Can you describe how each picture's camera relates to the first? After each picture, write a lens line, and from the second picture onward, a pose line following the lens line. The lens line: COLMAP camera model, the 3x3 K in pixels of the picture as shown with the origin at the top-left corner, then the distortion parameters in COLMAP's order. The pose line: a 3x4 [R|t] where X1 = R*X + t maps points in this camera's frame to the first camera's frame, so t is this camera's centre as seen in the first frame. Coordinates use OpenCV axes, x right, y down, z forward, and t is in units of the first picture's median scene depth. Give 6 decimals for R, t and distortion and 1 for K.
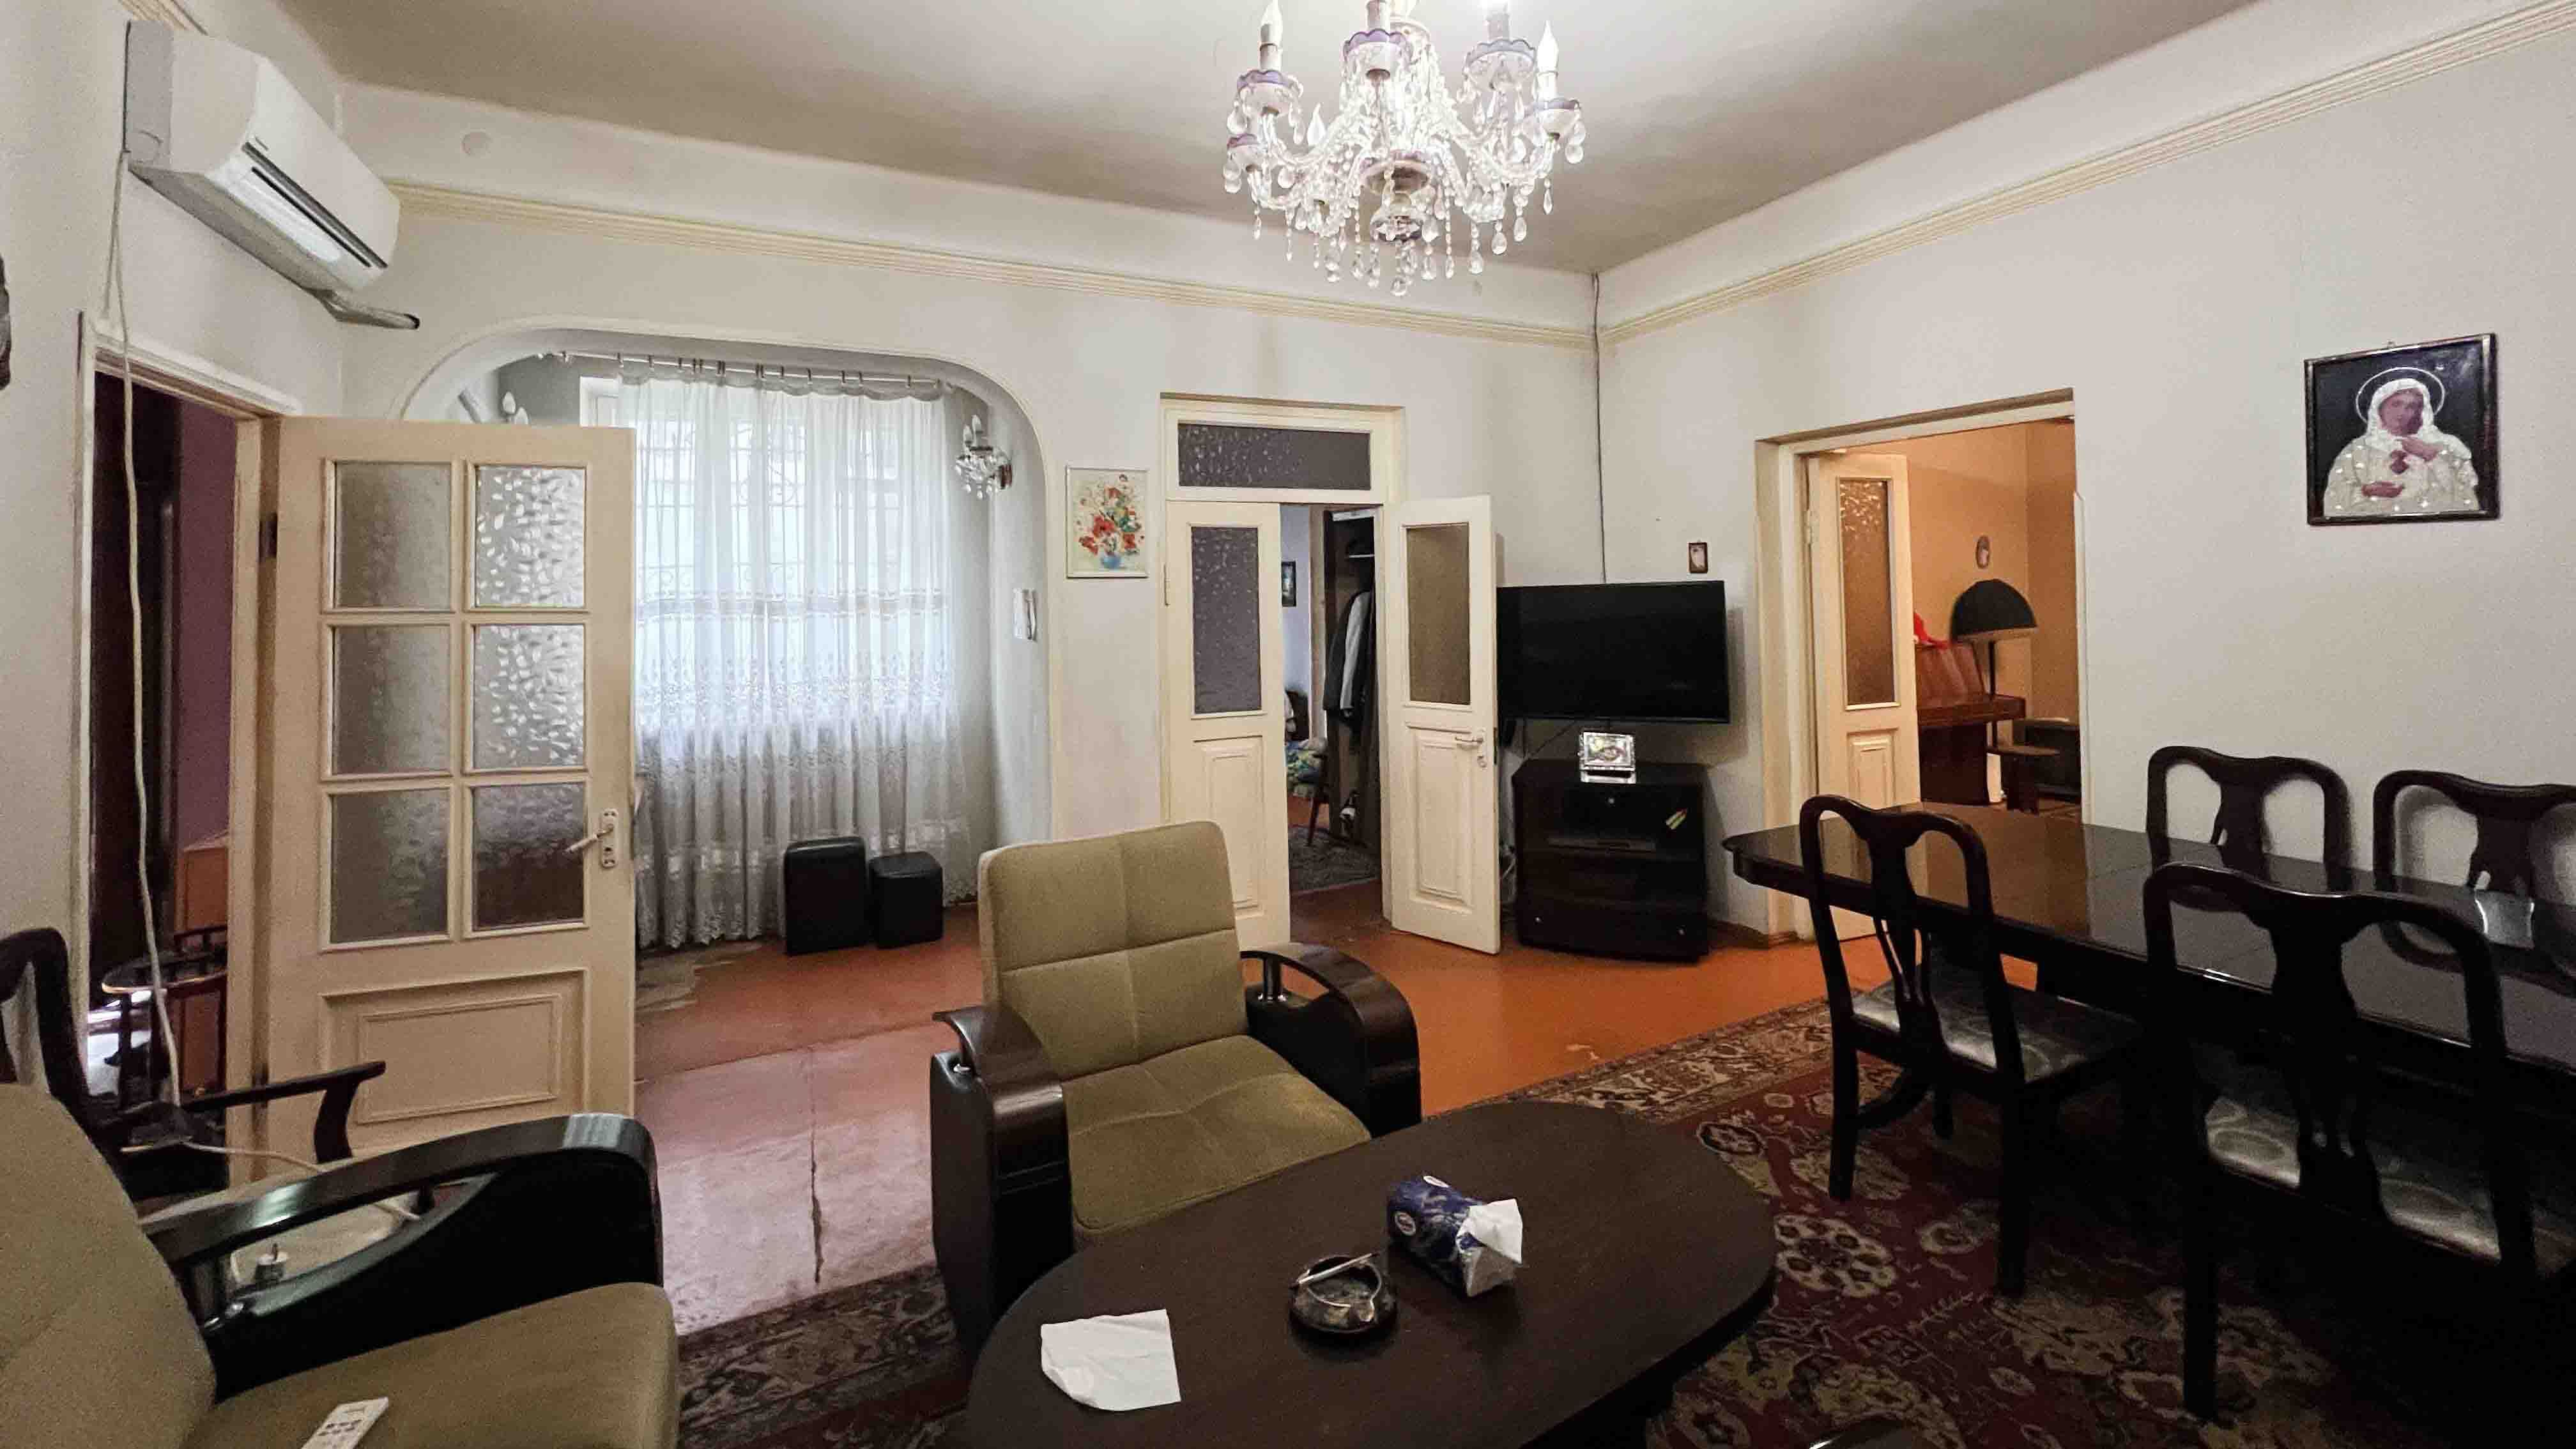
lens RADIAL K [[1040.7, 0, 1280.3], [0, 1040.7, 714.3], [0, 0, 1]] dist [-0.000631, -0.000246]
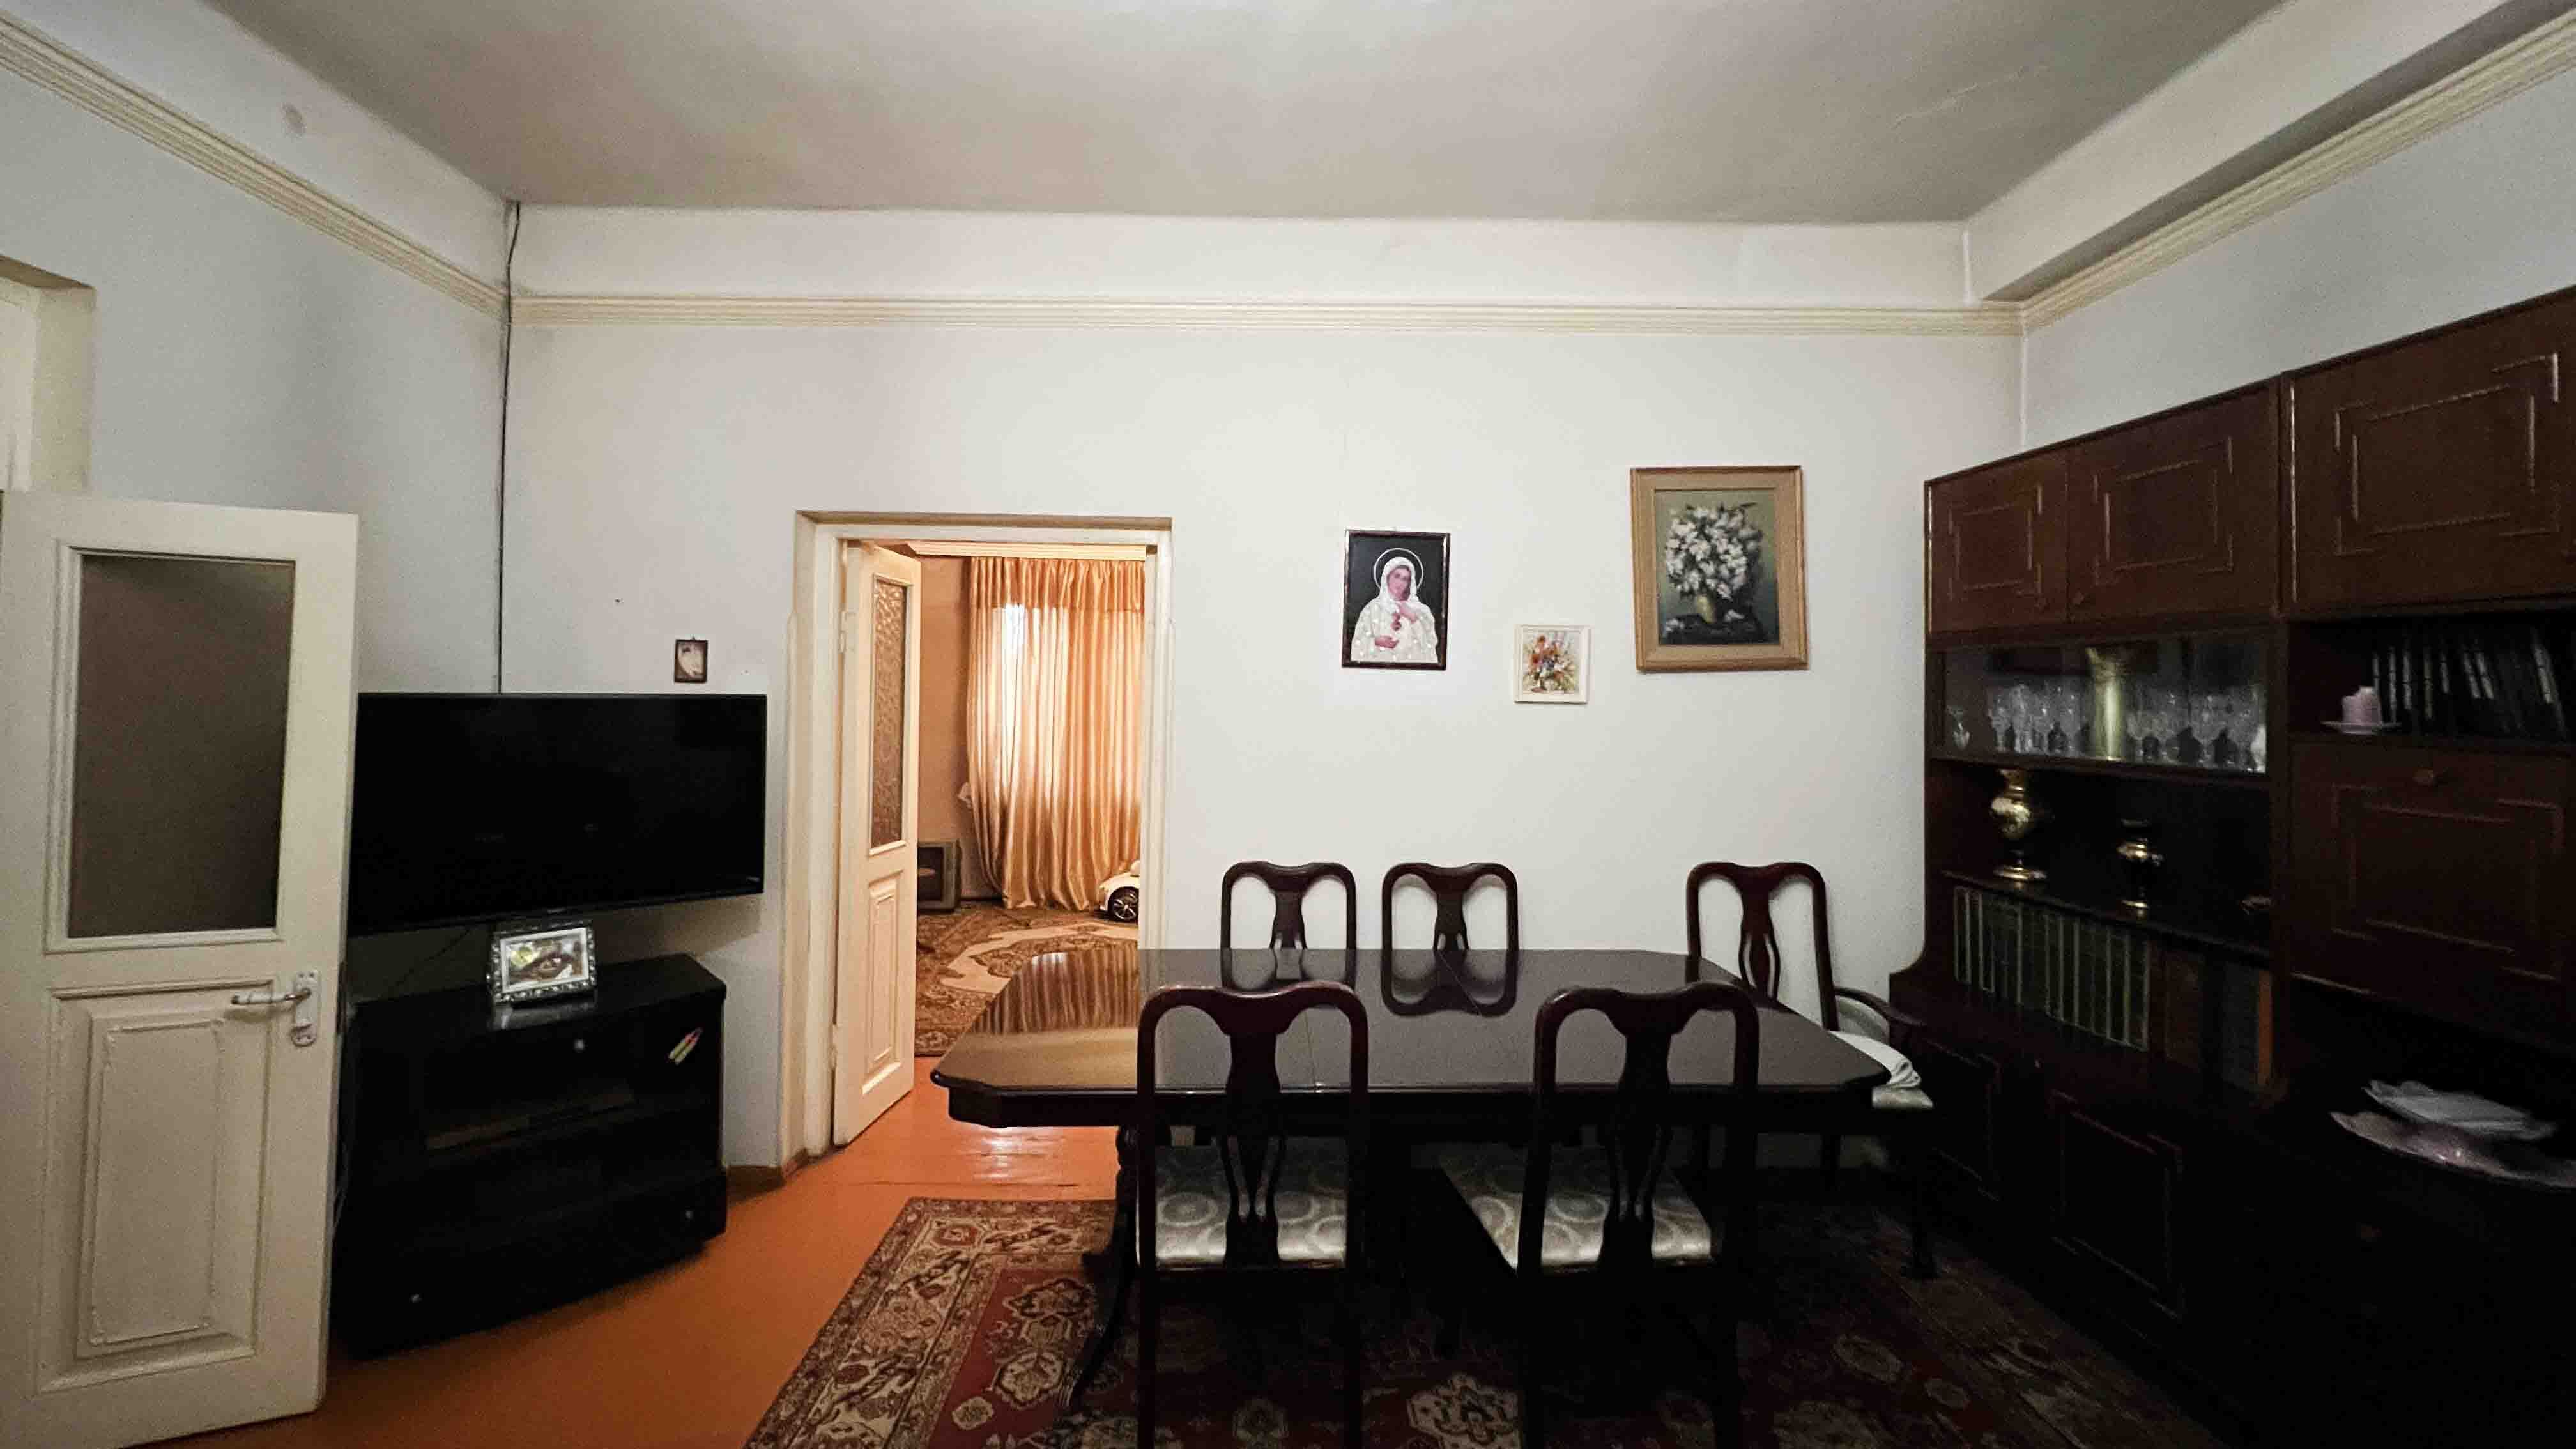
lens RADIAL K [[1040.7, 0, 1277.2], [0, 1040.7, 713.9], [0, 0, 1]] dist [-0.000631, -0.000246]
pose [[0.403512, 0.017901, 0.914799, -0.096900], [0.087062, 0.994521, -0.057864, -0.047768], [-0.910823, 0.102993, 0.399743, 0.435311]]
